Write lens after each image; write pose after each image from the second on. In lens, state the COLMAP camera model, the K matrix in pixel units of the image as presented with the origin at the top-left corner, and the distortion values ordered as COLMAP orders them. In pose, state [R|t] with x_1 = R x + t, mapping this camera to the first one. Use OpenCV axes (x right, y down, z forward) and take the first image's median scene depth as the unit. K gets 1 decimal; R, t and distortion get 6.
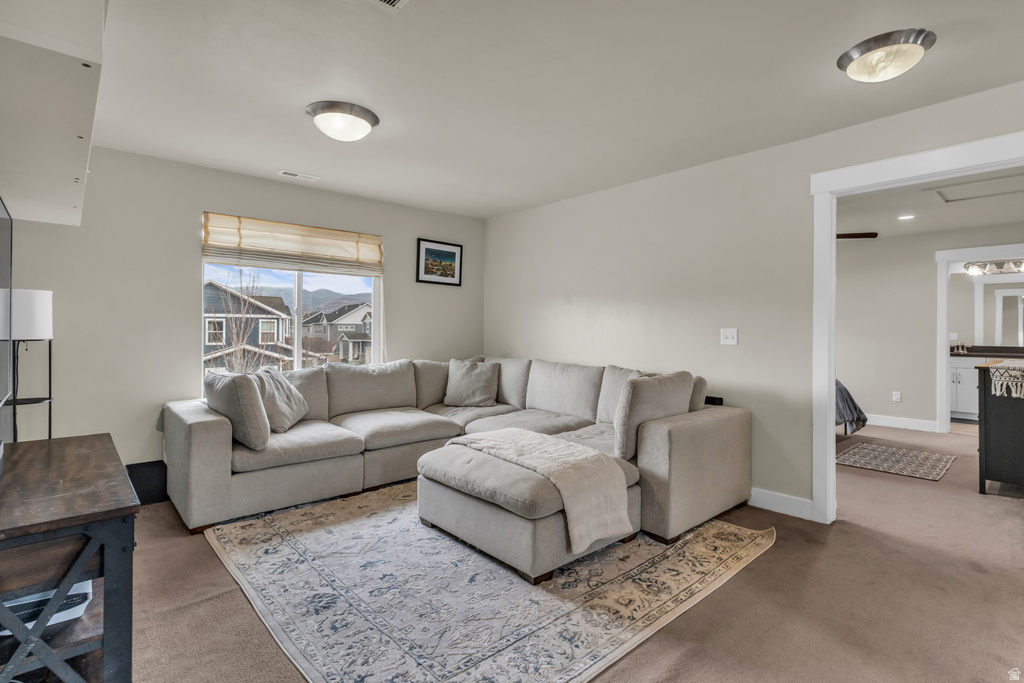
lens RADIAL K [[495.1, 0, 516.5], [0, 495.1, 342.3], [0, 0, 1]] dist [-0.001888, -0.000531]
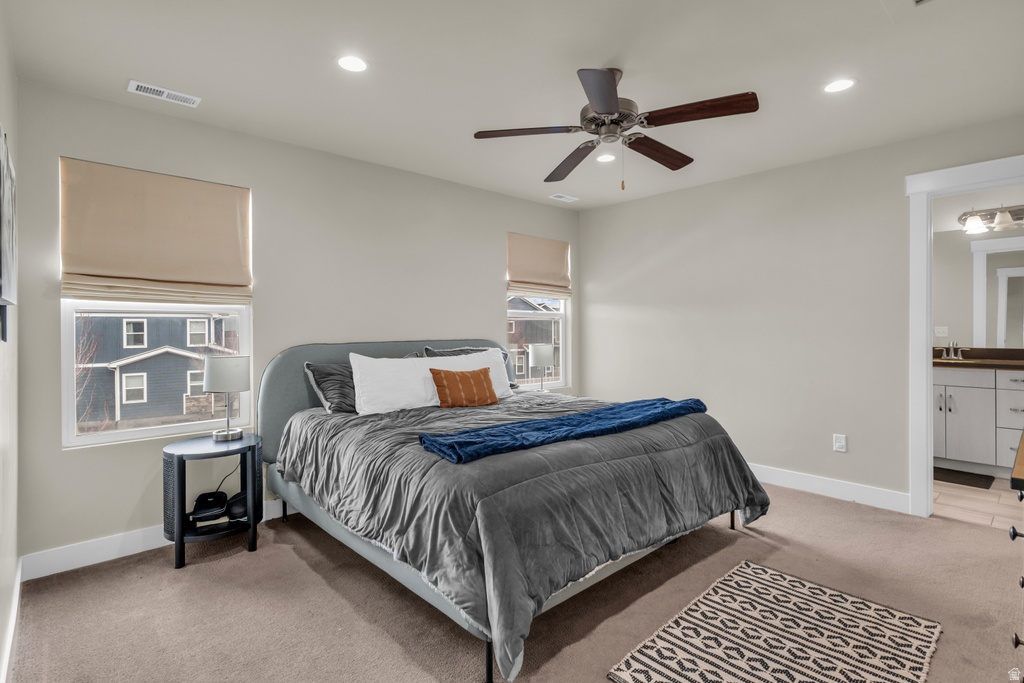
lens RADIAL K [[485.2, 0, 516.9], [0, 485.2, 343.2], [0, 0, 1]] dist [-0.000690, 0.000018]
pose [[0.999949, -0.009332, 0.003868, 0.090668], [0.009307, 0.999936, 0.006417, -0.002327], [-0.003928, -0.006380, 0.999972, 0.101998]]
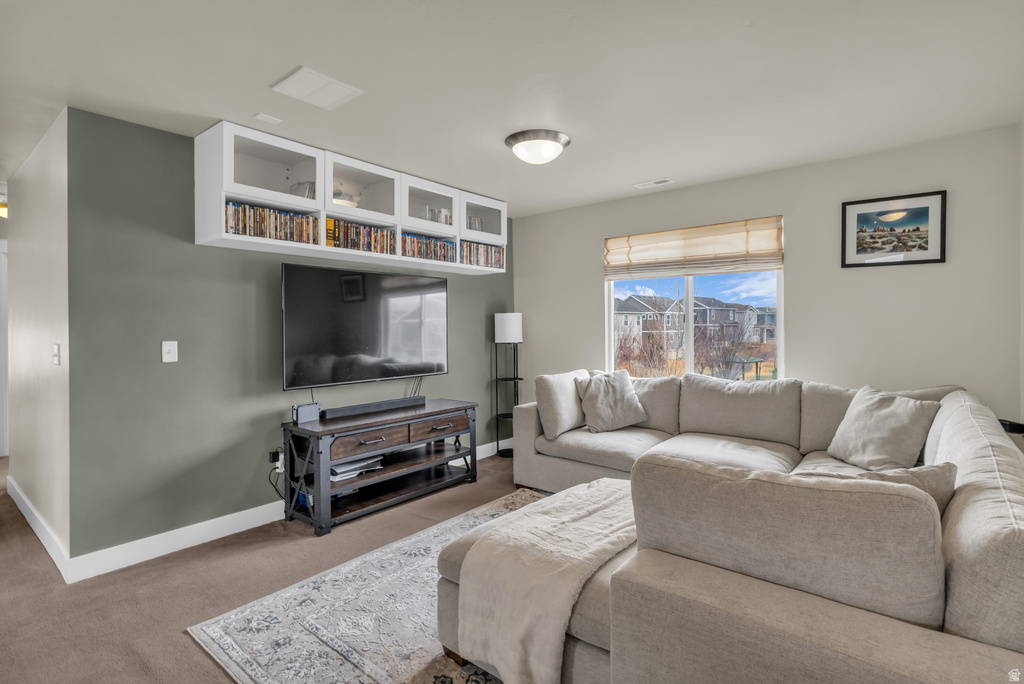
lens RADIAL K [[495.1, 0, 516.5], [0, 495.1, 342.8], [0, 0, 1]] dist [-0.001888, -0.000531]
pose [[0.161322, 0.028070, -0.986503, 0.559640], [-0.015388, 0.999545, 0.025924, -0.040824], [0.986782, 0.010998, 0.161680, 0.625916]]
